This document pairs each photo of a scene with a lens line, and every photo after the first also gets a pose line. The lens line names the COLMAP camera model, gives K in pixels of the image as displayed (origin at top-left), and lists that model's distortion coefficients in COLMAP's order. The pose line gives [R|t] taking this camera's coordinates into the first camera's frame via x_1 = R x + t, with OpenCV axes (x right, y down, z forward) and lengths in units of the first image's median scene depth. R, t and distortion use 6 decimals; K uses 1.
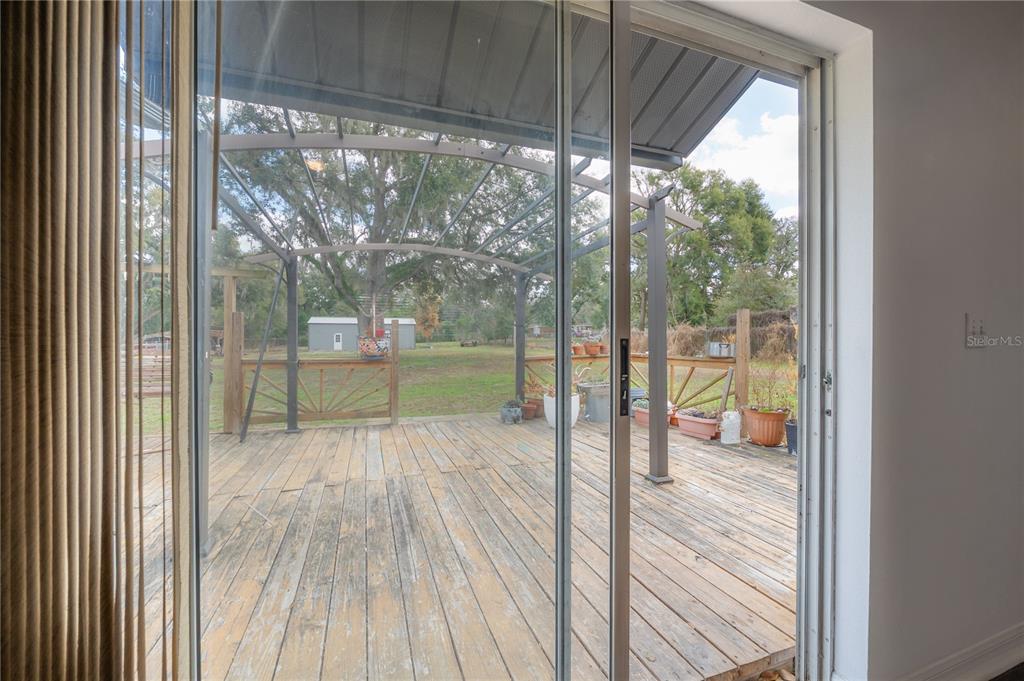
lens RADIAL K [[418.7, 0, 513.3], [0, 418.7, 343.7], [0, 0, 1]] dist [-0.003098, 0.001090]
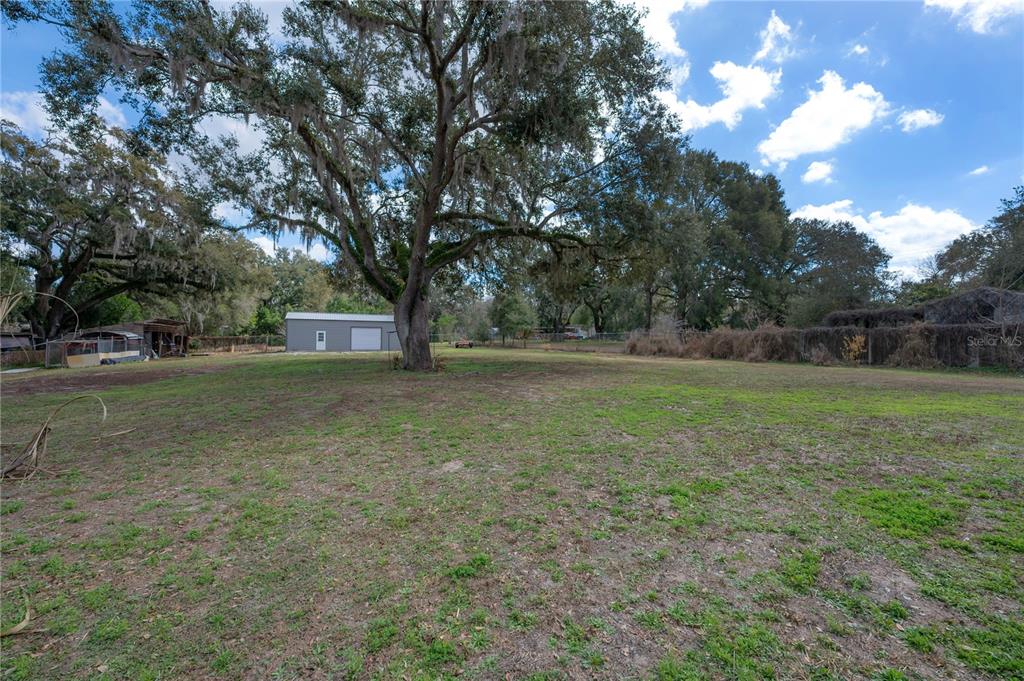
lens RADIAL K [[418.7, 0, 513.1], [0, 418.7, 342.3], [0, 0, 1]] dist [-0.003098, 0.001090]
pose [[0.995010, 0.009236, 0.099347, -0.121656], [-0.008363, 0.999923, -0.009196, 0.003217], [-0.099424, 0.008319, 0.995010, 0.111057]]
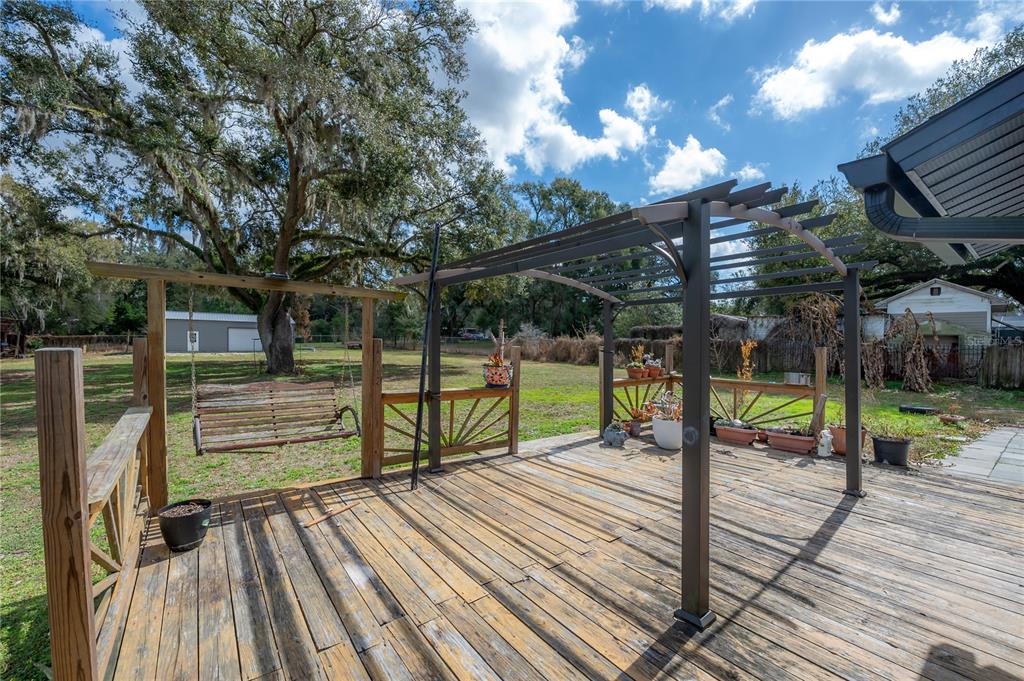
lens RADIAL K [[418.7, 0, 515.3], [0, 418.7, 355.0], [0, 0, 1]] dist [-0.003098, 0.001090]
pose [[0.951654, 0.010226, 0.307002, -0.069575], [-0.017400, 0.999636, 0.020641, -0.006883], [-0.306679, -0.024985, 0.951485, 0.008529]]
